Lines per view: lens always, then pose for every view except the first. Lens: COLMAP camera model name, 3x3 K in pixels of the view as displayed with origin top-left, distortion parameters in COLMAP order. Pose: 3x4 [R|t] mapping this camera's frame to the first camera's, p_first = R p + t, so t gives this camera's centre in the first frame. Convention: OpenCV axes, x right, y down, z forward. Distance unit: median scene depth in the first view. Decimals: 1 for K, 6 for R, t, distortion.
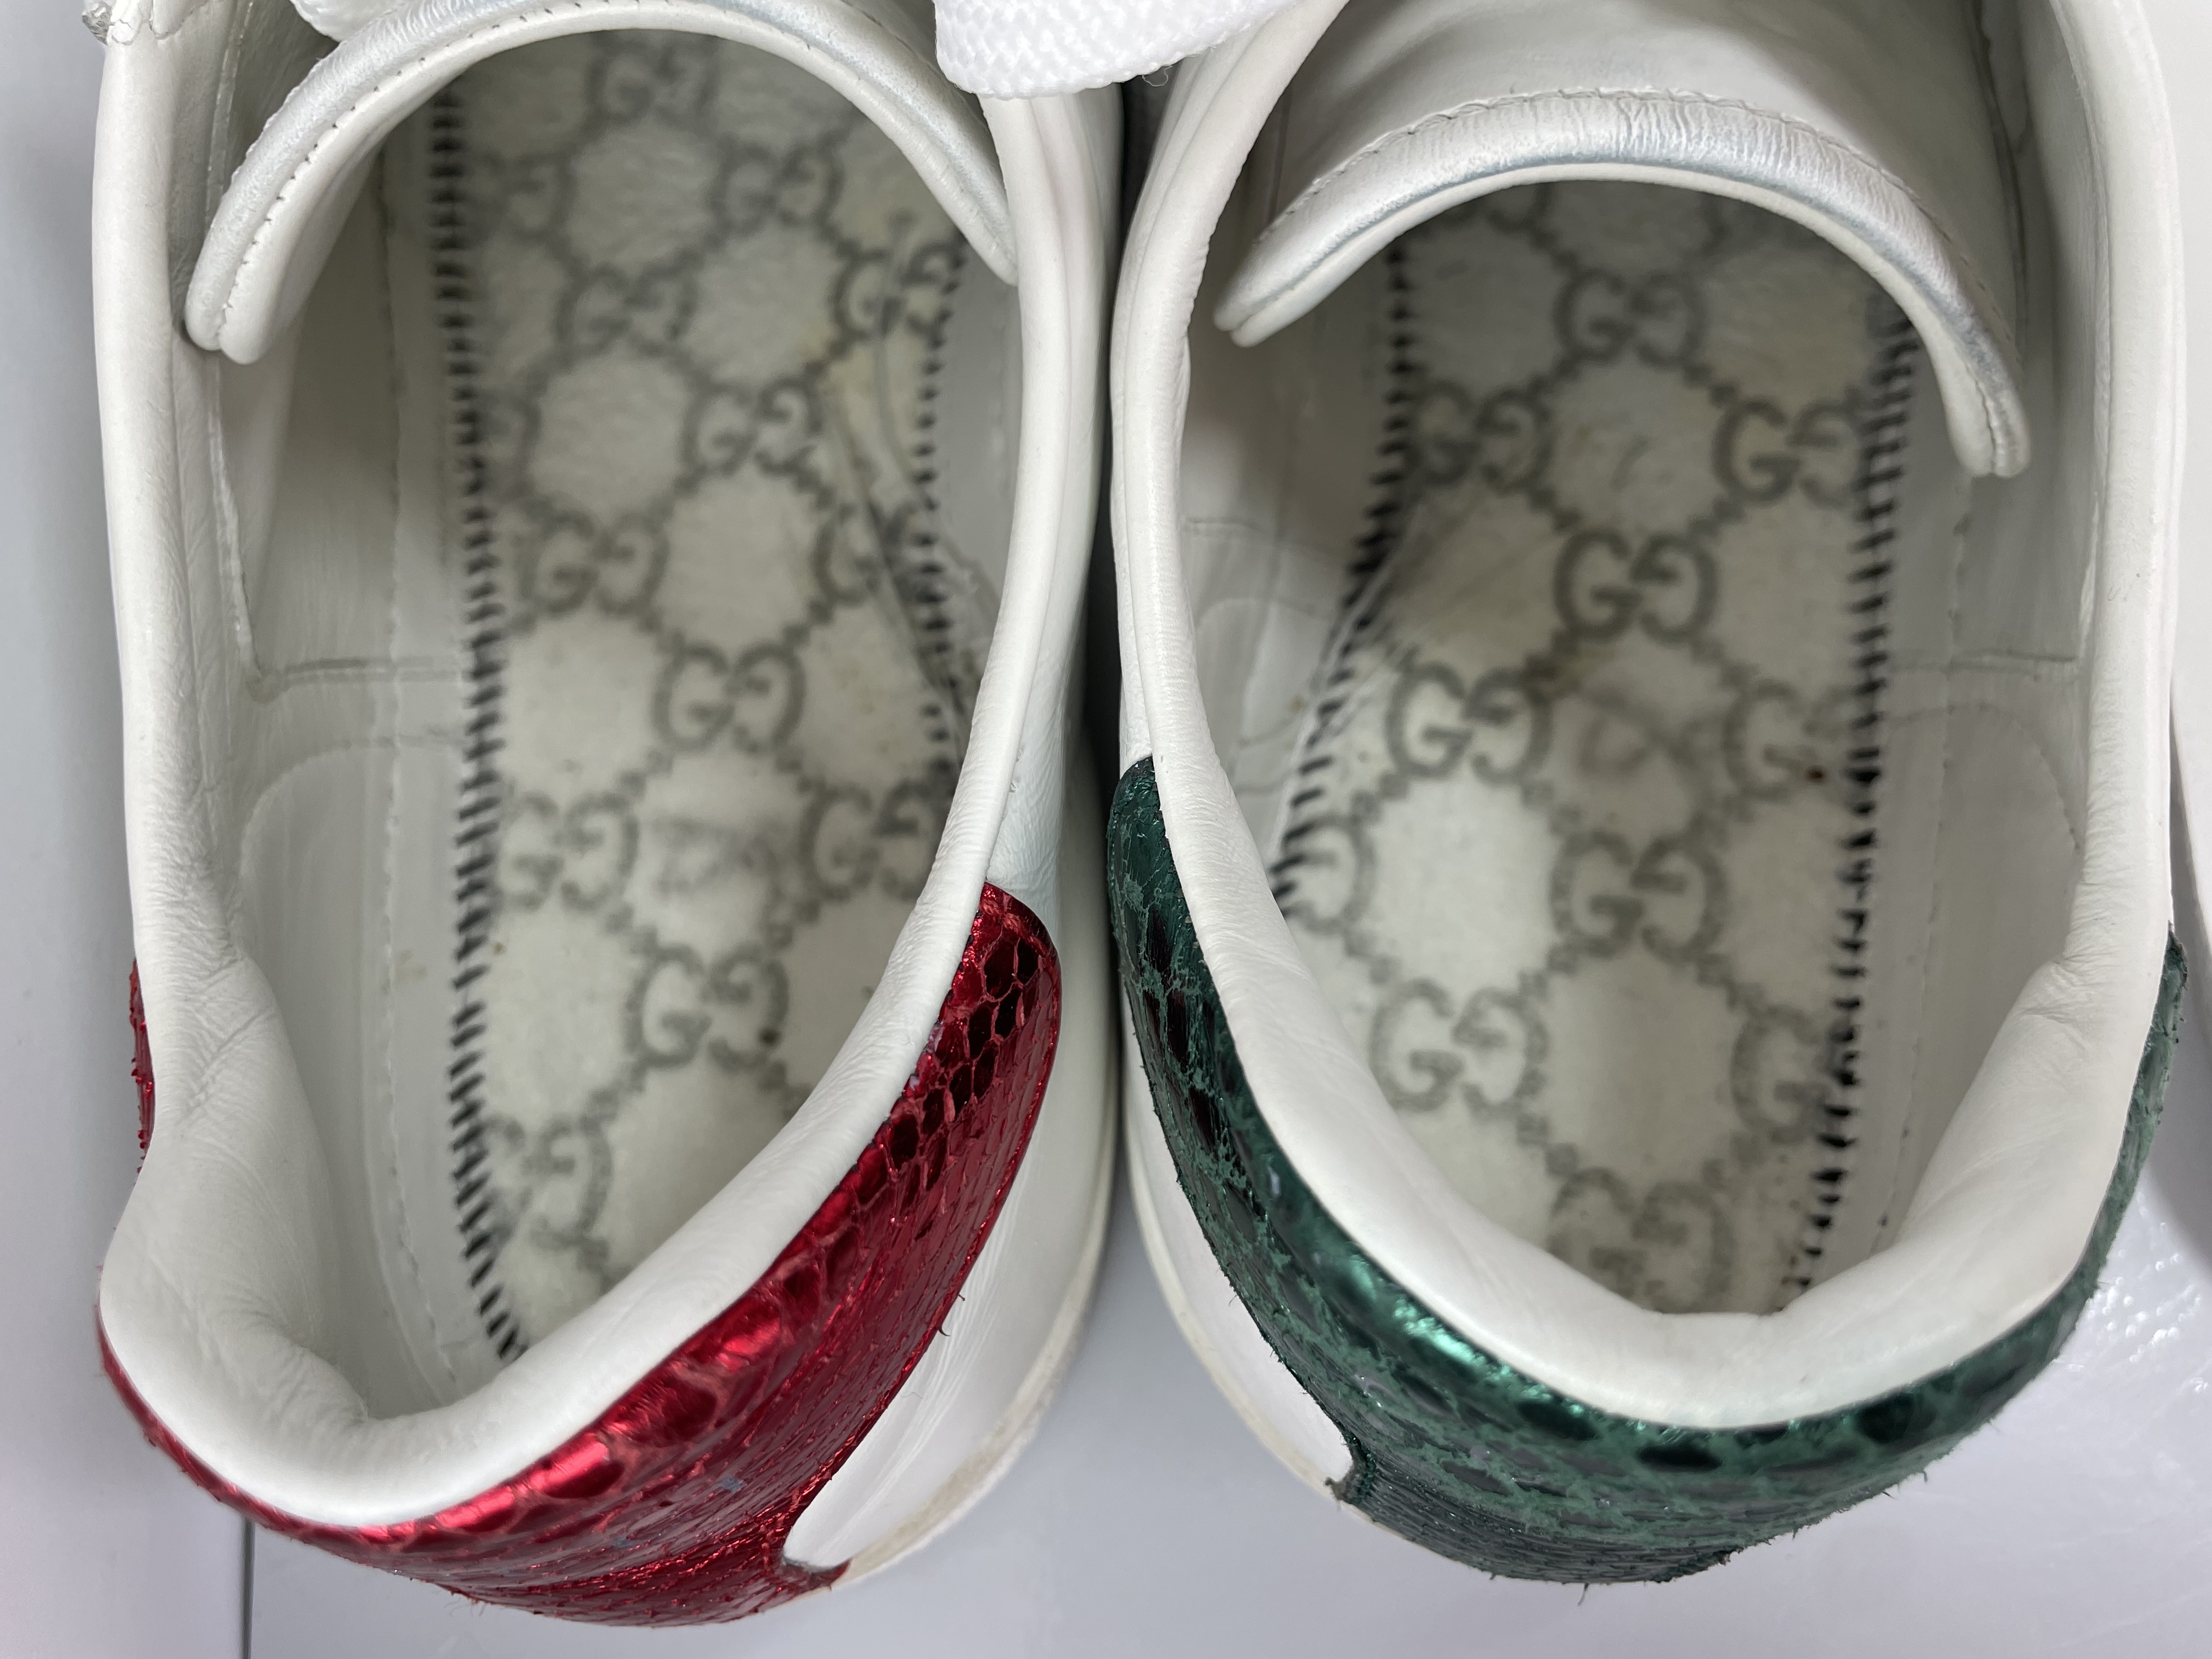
lens RADIAL K [[1681.6, 0, 1120.4], [0, 1681.6, 826.4], [0, 0, 1]] dist [0.096503, -0.032665]
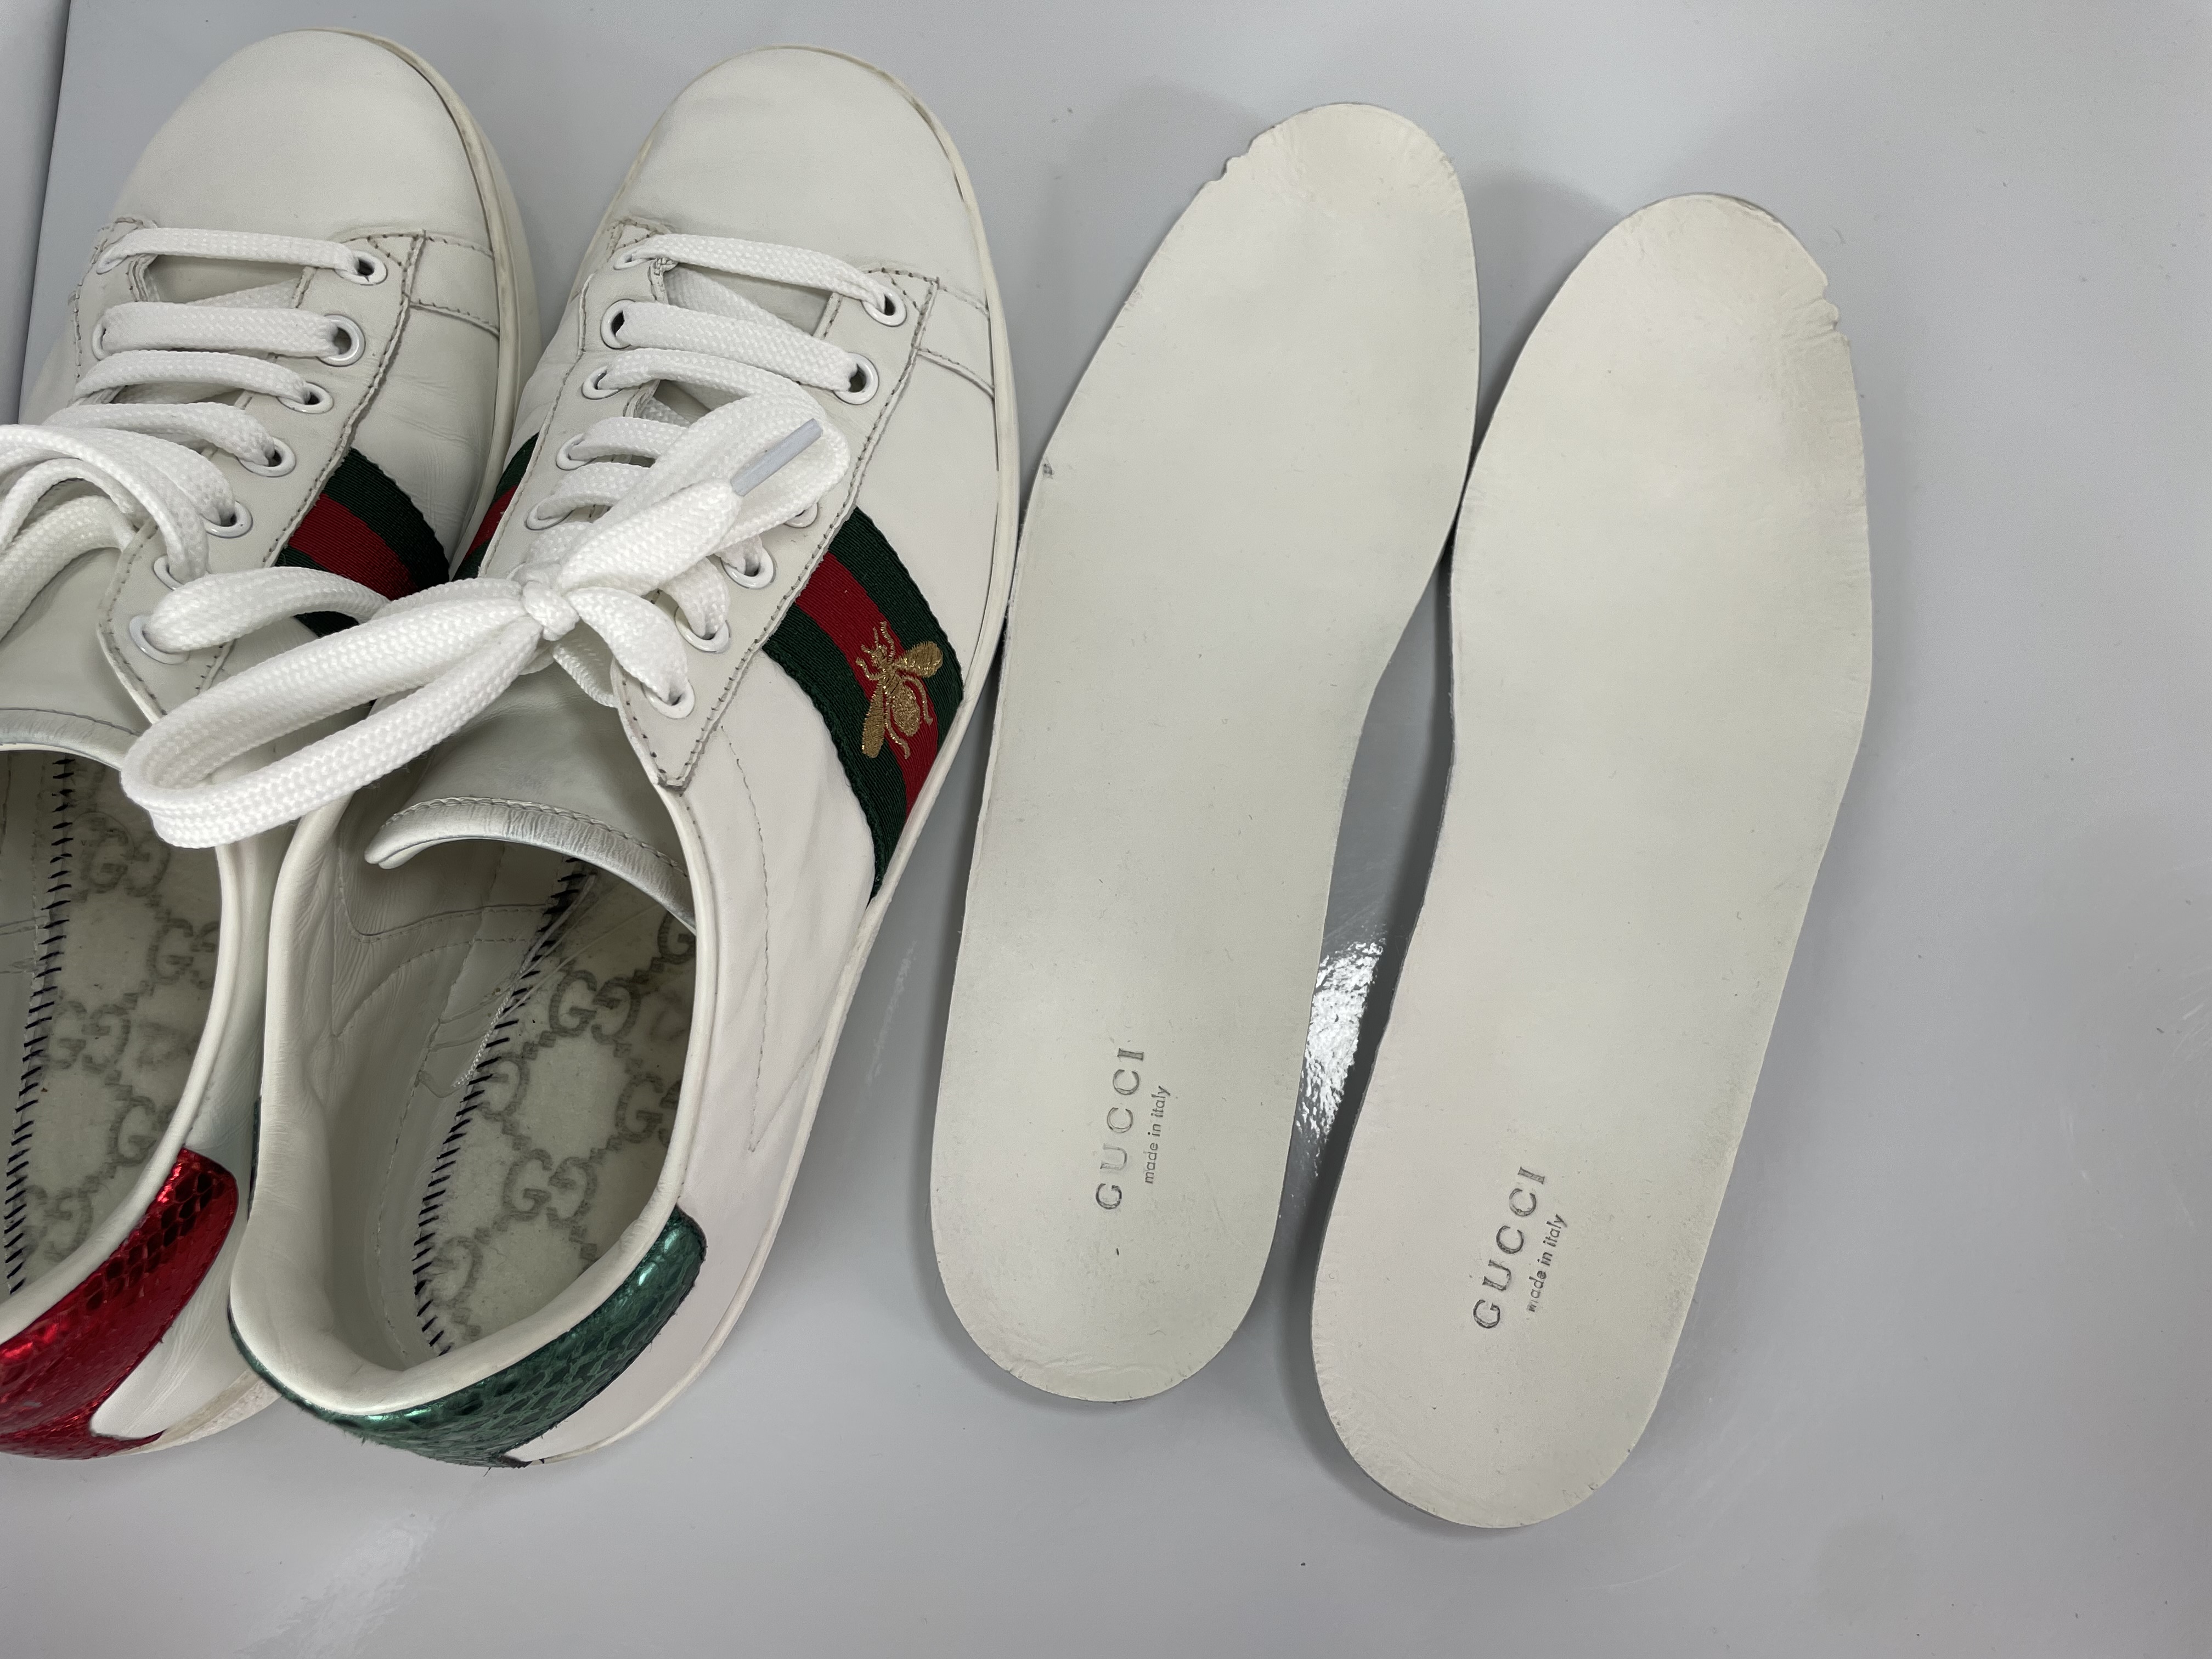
lens RADIAL K [[1681.6, 0, 1096.5], [0, 1681.6, 838.1], [0, 0, 1]] dist [0.096503, -0.032665]
pose [[0.997021, 0.076593, 0.009145, 0.717455], [-0.077101, 0.993130, 0.088029, -0.446294], [-0.002340, -0.088472, 0.996076, -0.823959]]
